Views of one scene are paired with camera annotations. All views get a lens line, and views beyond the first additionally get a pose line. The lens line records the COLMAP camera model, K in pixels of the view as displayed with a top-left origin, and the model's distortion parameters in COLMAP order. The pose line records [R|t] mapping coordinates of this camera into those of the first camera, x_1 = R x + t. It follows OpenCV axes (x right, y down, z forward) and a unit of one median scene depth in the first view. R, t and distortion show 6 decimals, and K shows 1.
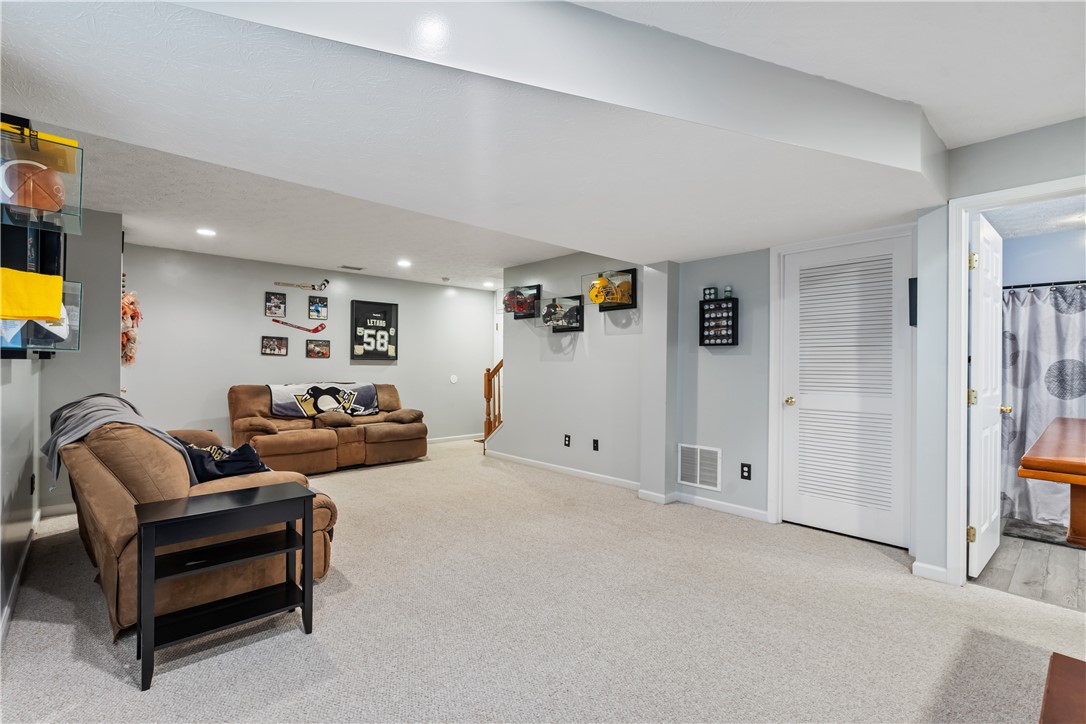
lens RADIAL K [[488.6, 0, 542.5], [0, 488.6, 365.0], [0, 0, 1]] dist [-0.002376, 0.000263]
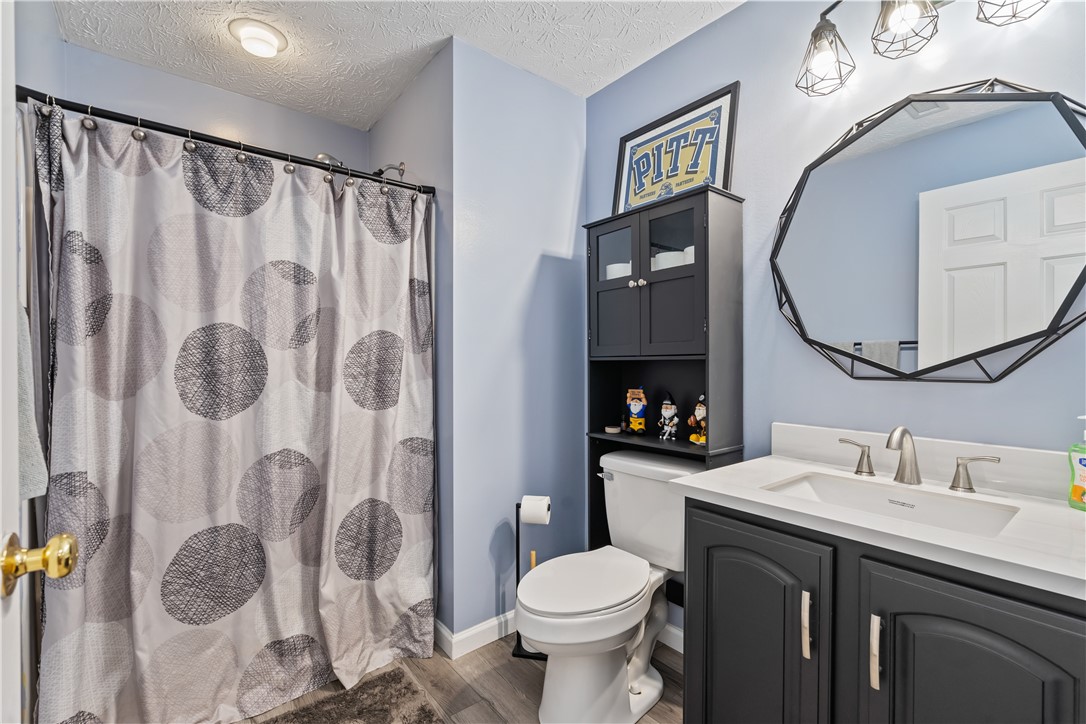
lens RADIAL K [[488.6, 0, 542.6], [0, 488.6, 363.2], [0, 0, 1]] dist [-0.002376, 0.000263]
pose [[0.074515, -0.017396, 0.997068, 0.660680], [-0.001269, 0.999845, 0.017539, 0.014469], [-0.997219, -0.002572, 0.074482, 0.675034]]
